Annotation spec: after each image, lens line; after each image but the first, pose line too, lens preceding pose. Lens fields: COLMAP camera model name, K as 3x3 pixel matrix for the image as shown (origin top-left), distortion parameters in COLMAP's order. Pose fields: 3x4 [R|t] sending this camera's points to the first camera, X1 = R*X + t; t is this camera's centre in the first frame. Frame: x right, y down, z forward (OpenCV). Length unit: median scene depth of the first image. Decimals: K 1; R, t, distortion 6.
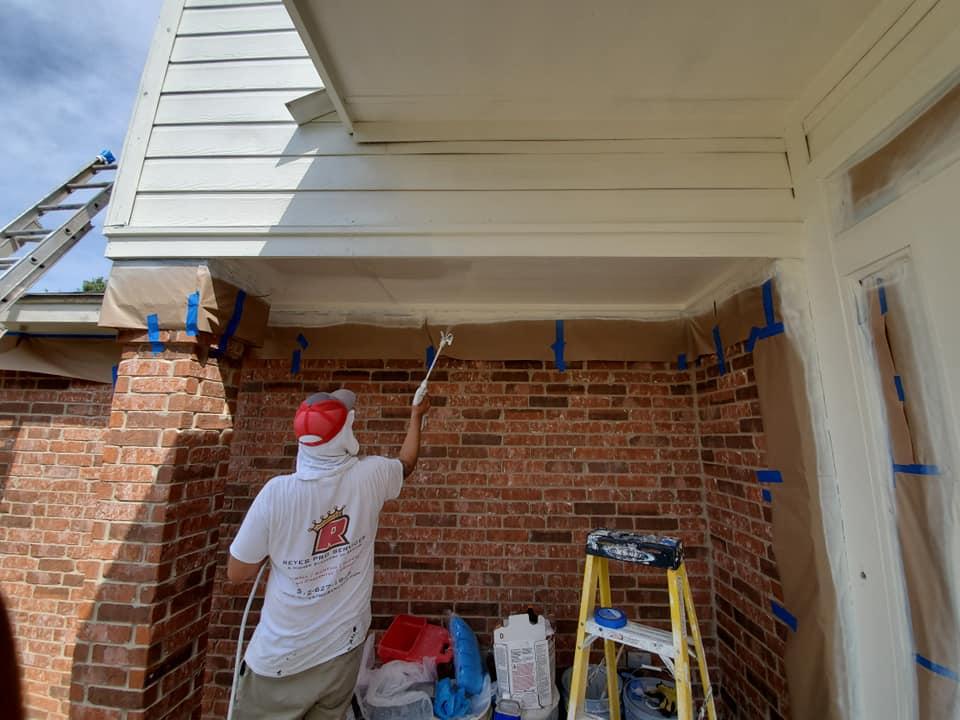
lens RADIAL K [[382.7, 0, 484.9], [0, 382.7, 359.4], [0, 0, 1]] dist [-0.000936, -0.000794]
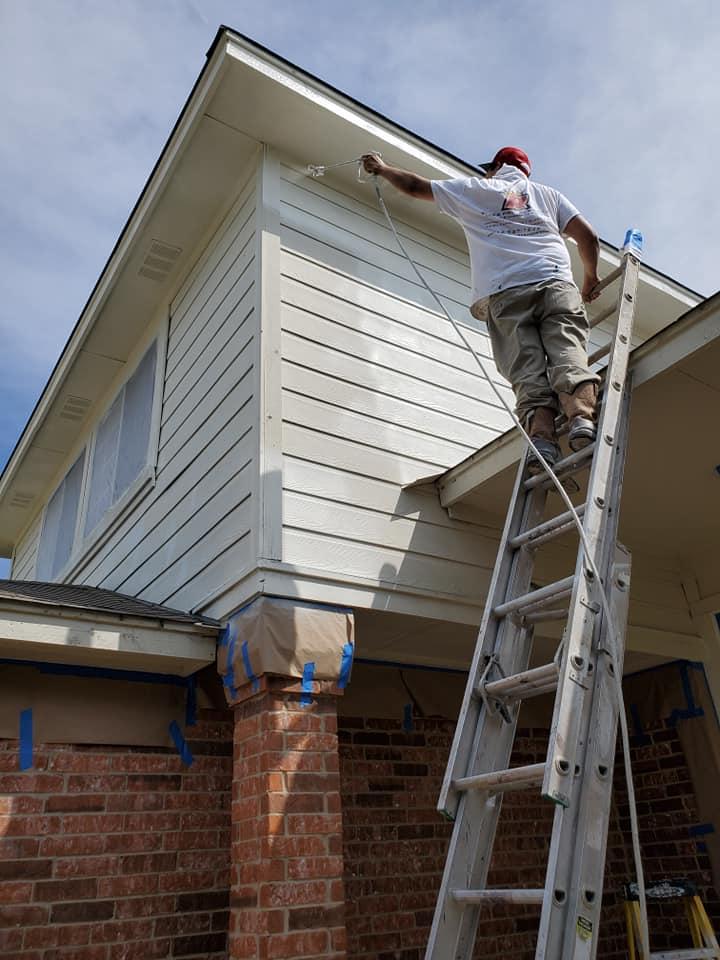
lens RADIAL K [[720.1, 0, 375.8], [0, 720.1, 474.1], [0, 0, 1]] dist [0.024023, -0.007031]
pose [[0.818457, 0.223459, 0.529334, -1.346482], [-0.045116, 0.943423, -0.328509, 0.017362], [-0.572794, 0.244989, 0.782232, -0.468198]]
